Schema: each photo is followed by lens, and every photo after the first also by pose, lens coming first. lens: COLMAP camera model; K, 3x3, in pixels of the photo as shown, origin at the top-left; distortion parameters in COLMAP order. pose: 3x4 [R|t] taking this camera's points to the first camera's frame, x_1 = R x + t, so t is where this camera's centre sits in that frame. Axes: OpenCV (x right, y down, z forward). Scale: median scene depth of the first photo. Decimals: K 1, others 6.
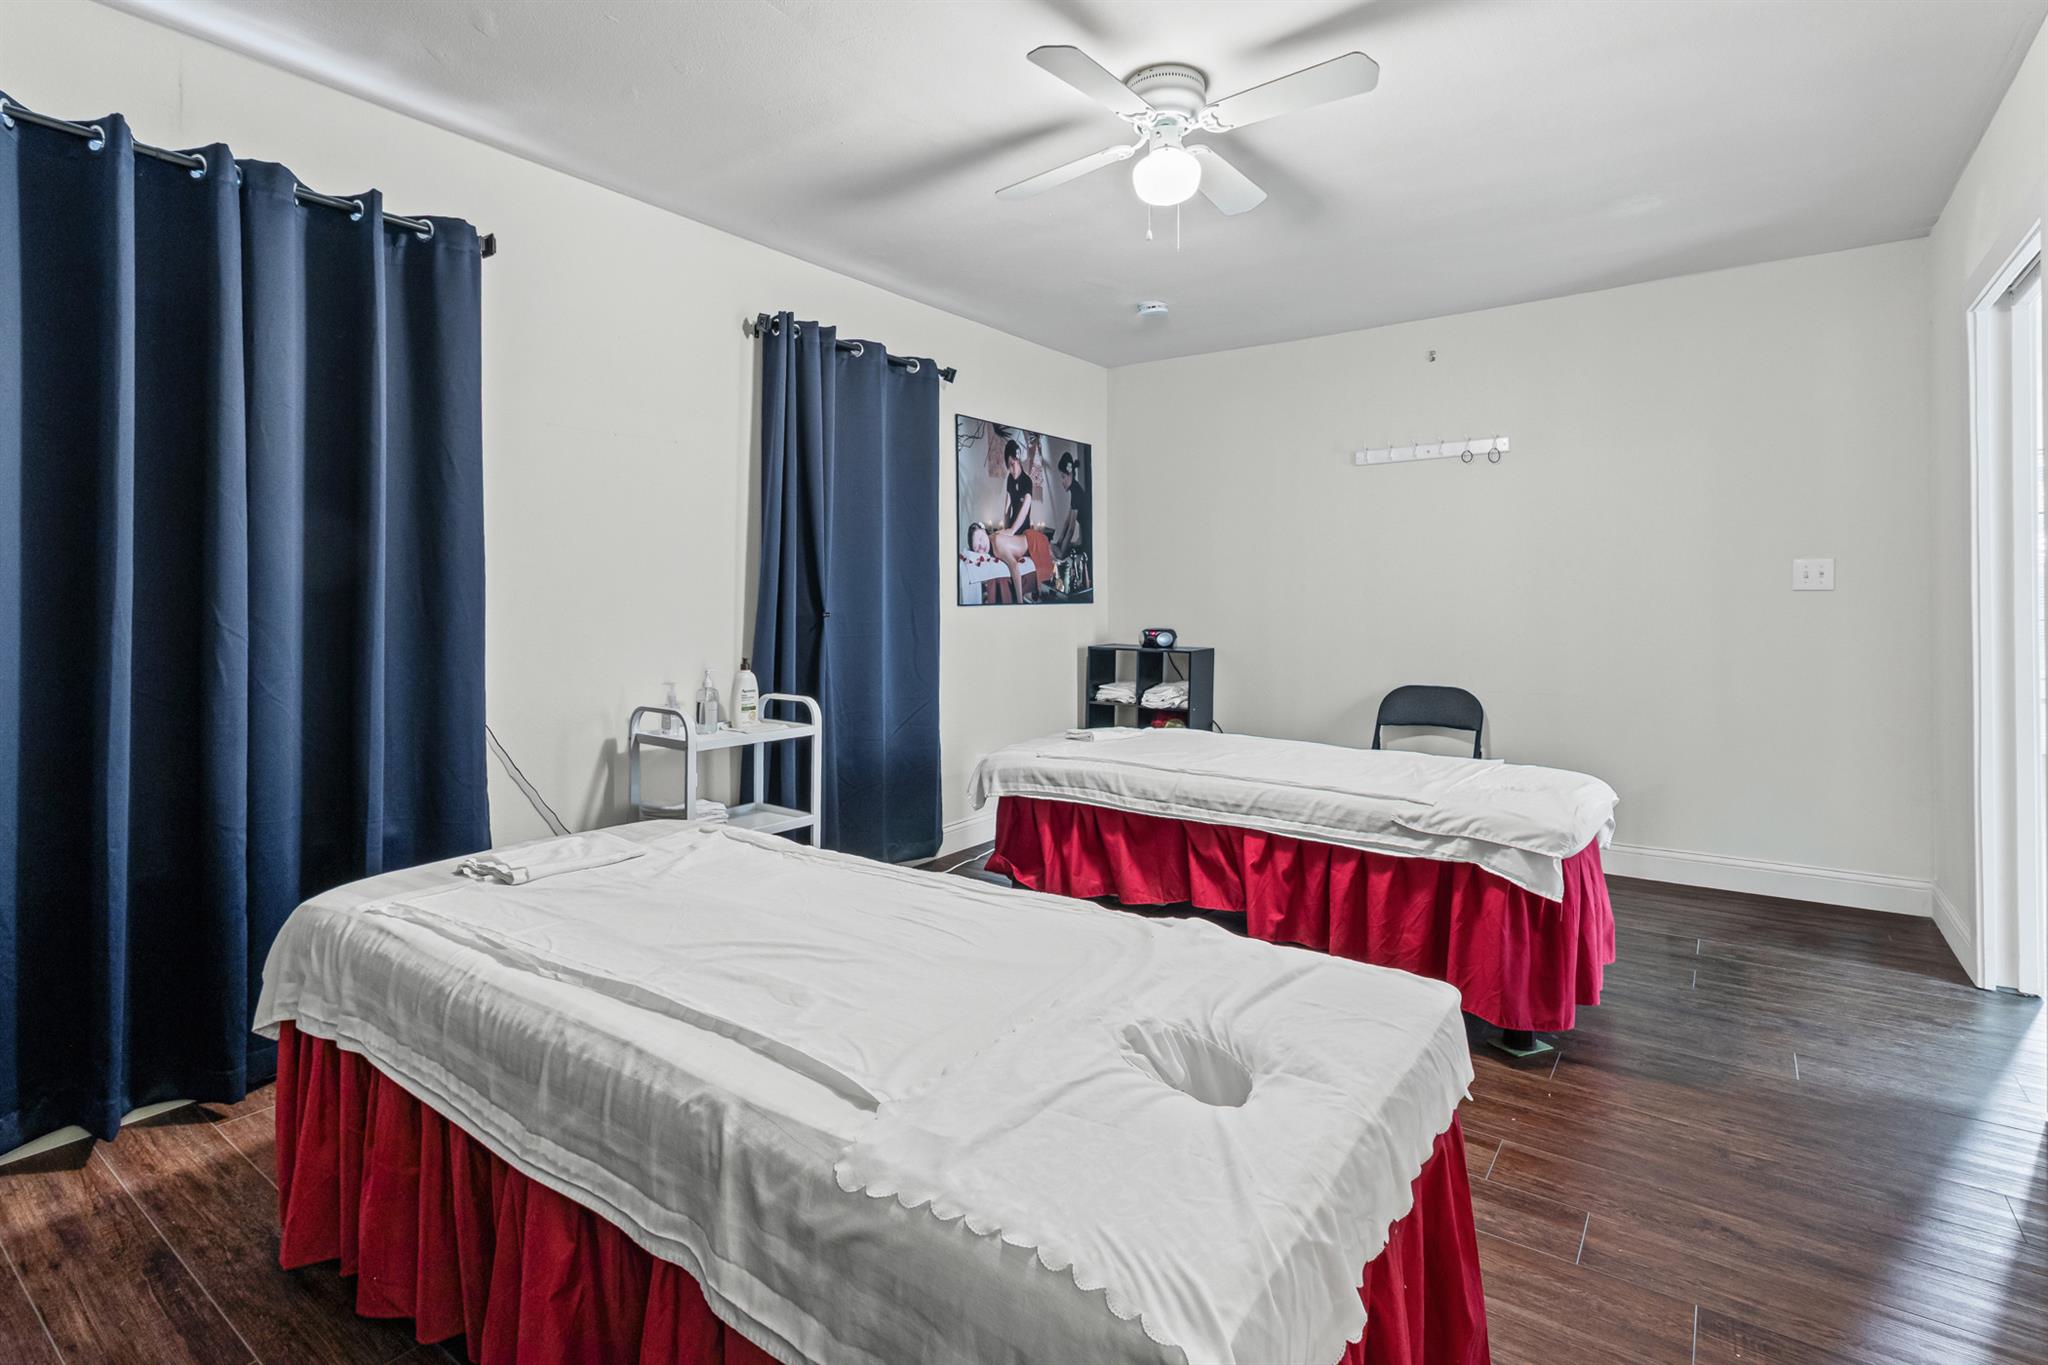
lens RADIAL K [[967.4, 0, 1001.1], [0, 967.4, 599.6], [0, 0, 1]] dist [0.000211, 0.000447]
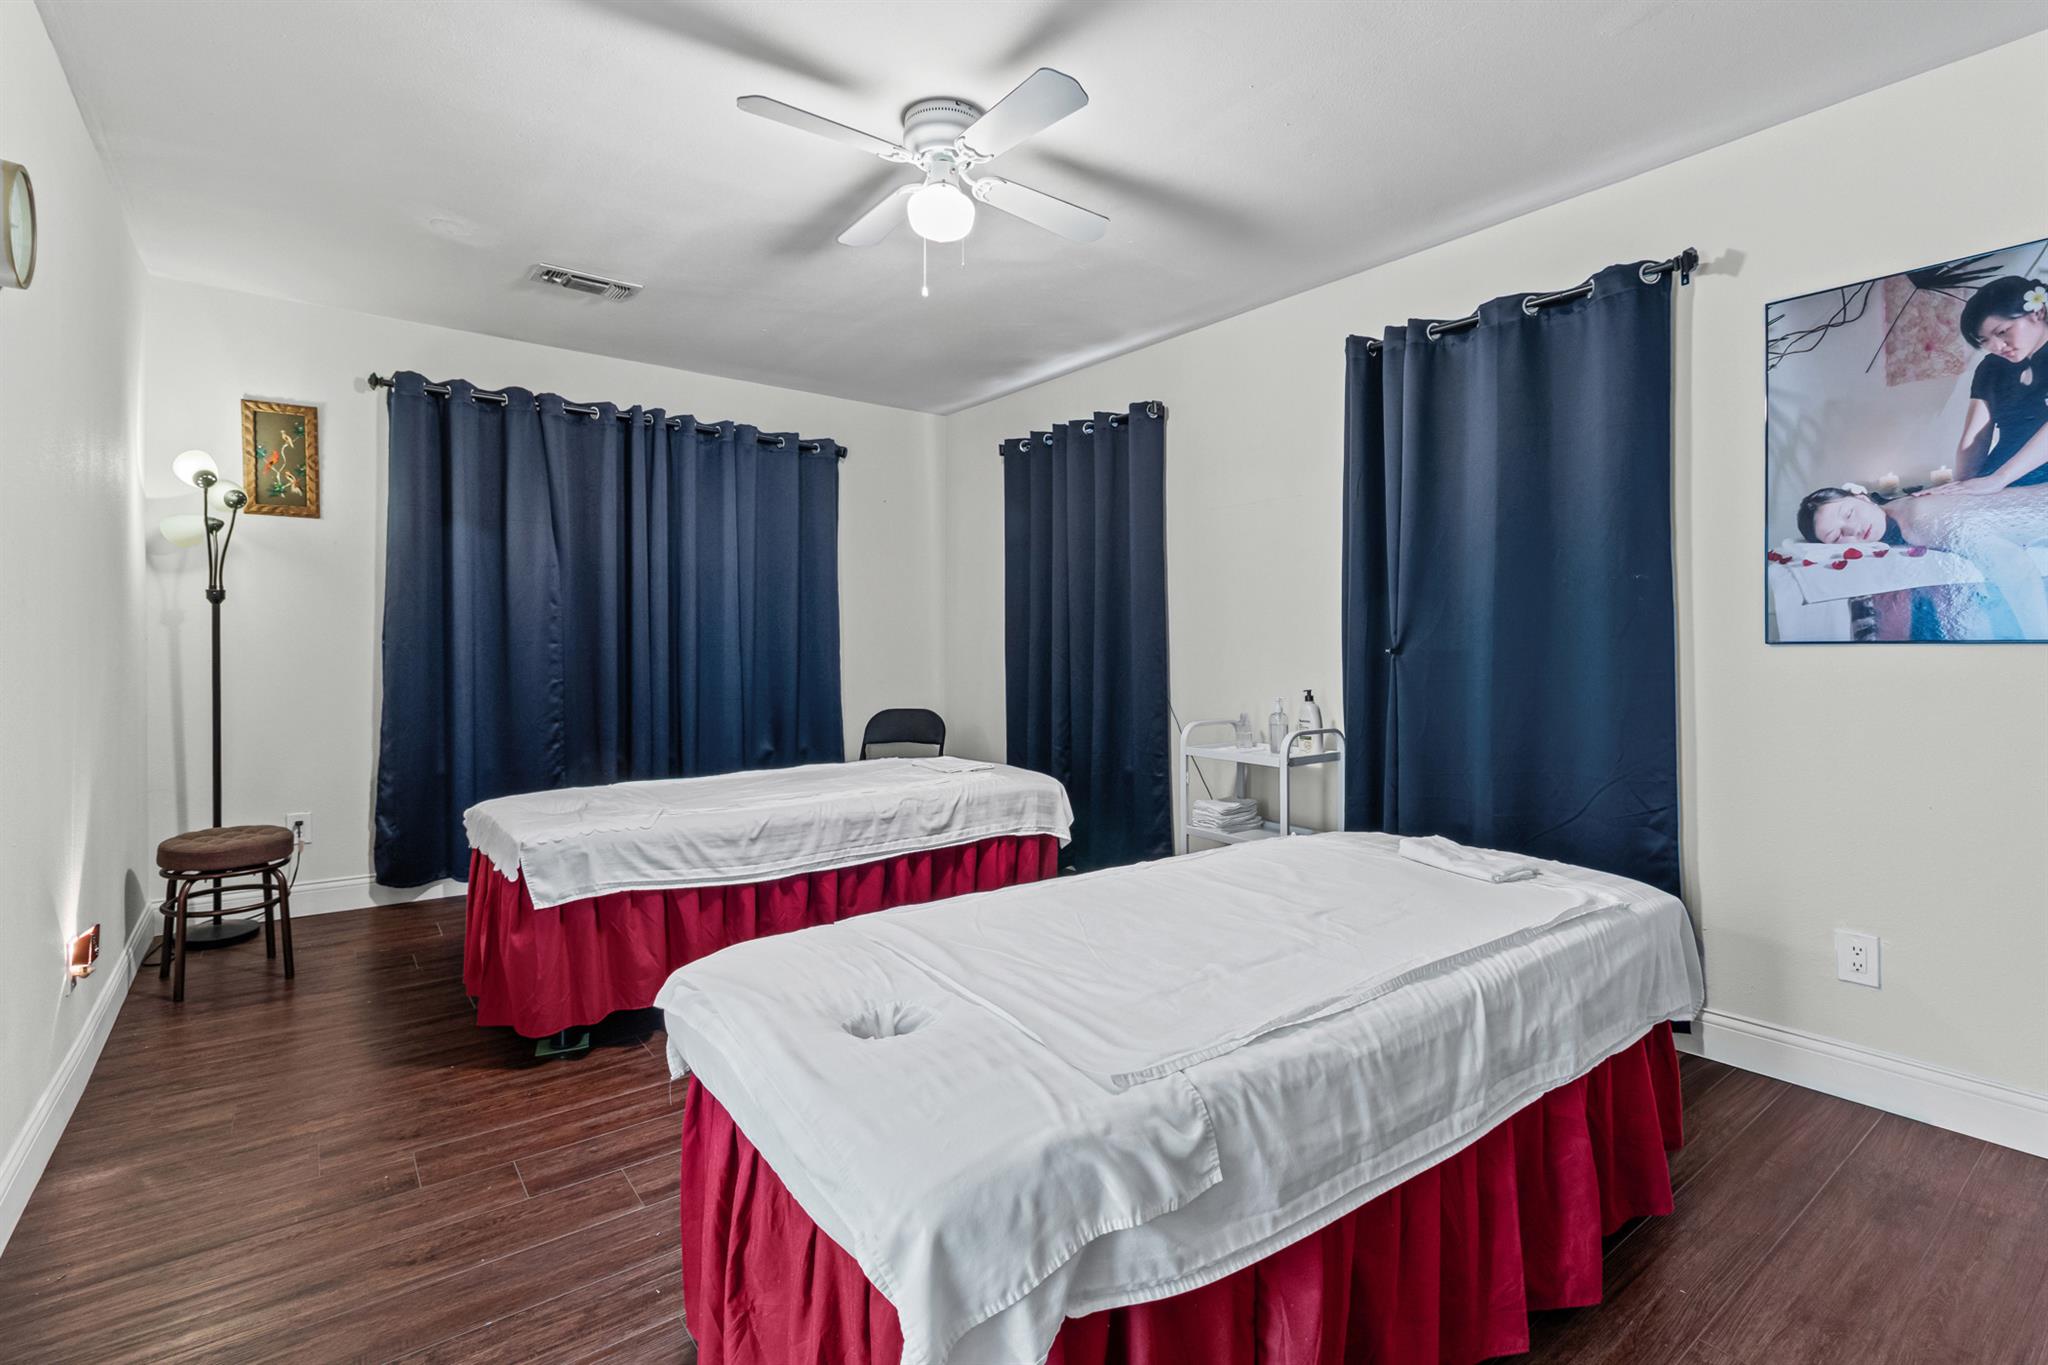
lens RADIAL K [[960.4, 0, 1064.5], [0, 960.4, 656.8], [0, 0, 1]] dist [0.000359, 0.000192]
pose [[-0.251454, 0.003209, -0.967864, 0.809814], [0.000971, 0.999995, 0.003063, 0.015112], [0.967869, -0.000170, -0.251456, 1.002803]]
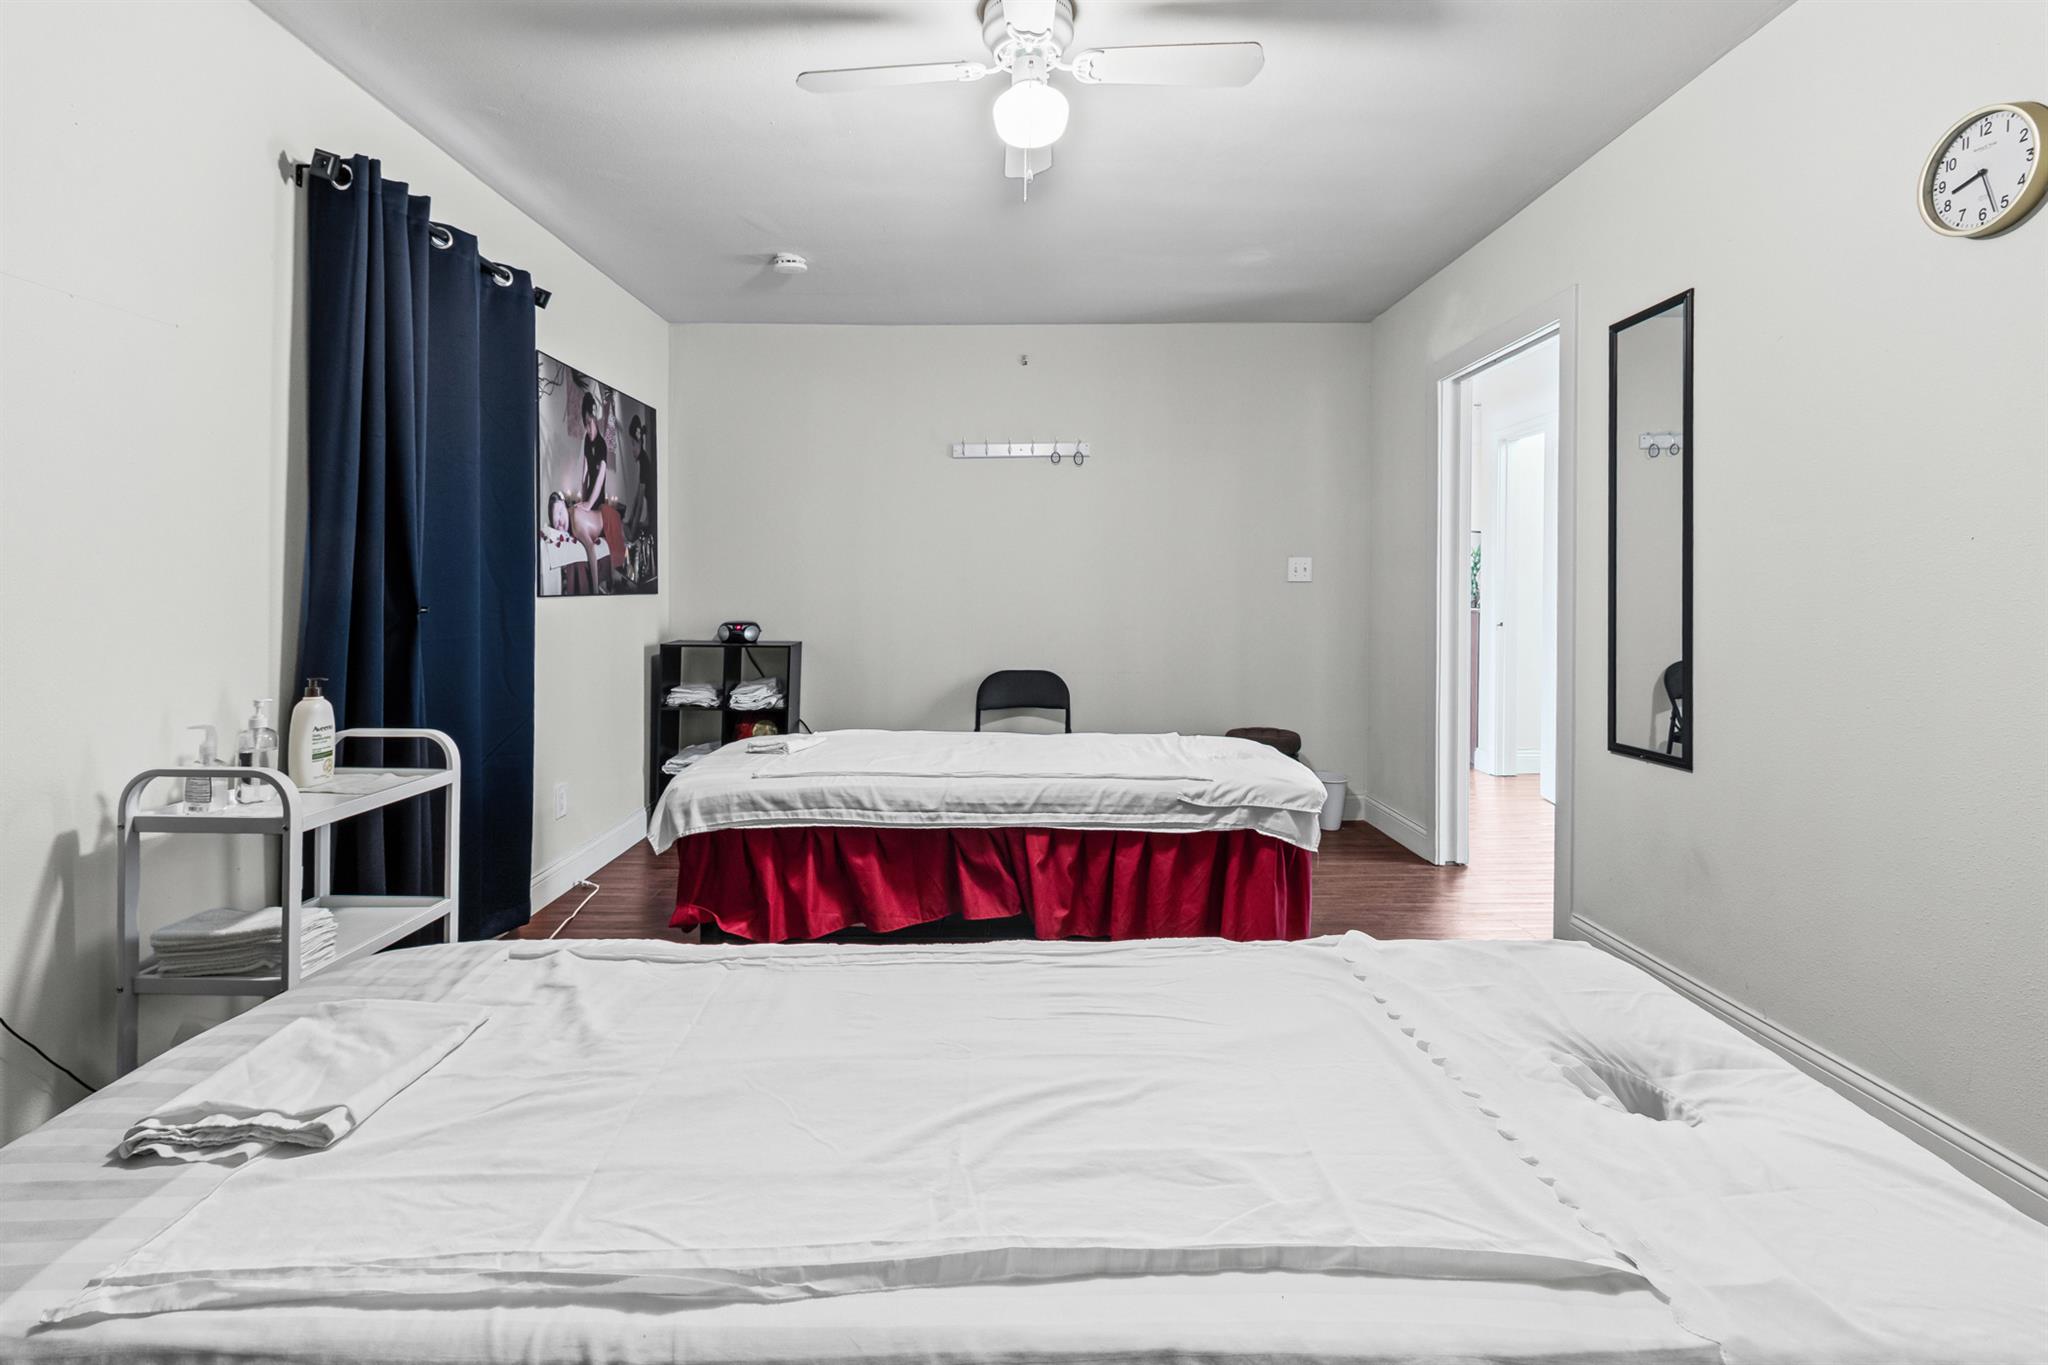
lens RADIAL K [[967.4, 0, 1001.1], [0, 967.4, 599.6], [0, 0, 1]] dist [0.000211, 0.000447]
pose [[0.808972, -0.005852, 0.587818, -0.270795], [0.001290, 0.999966, 0.008181, 0.003483], [-0.587846, -0.005860, 0.808952, 0.203915]]
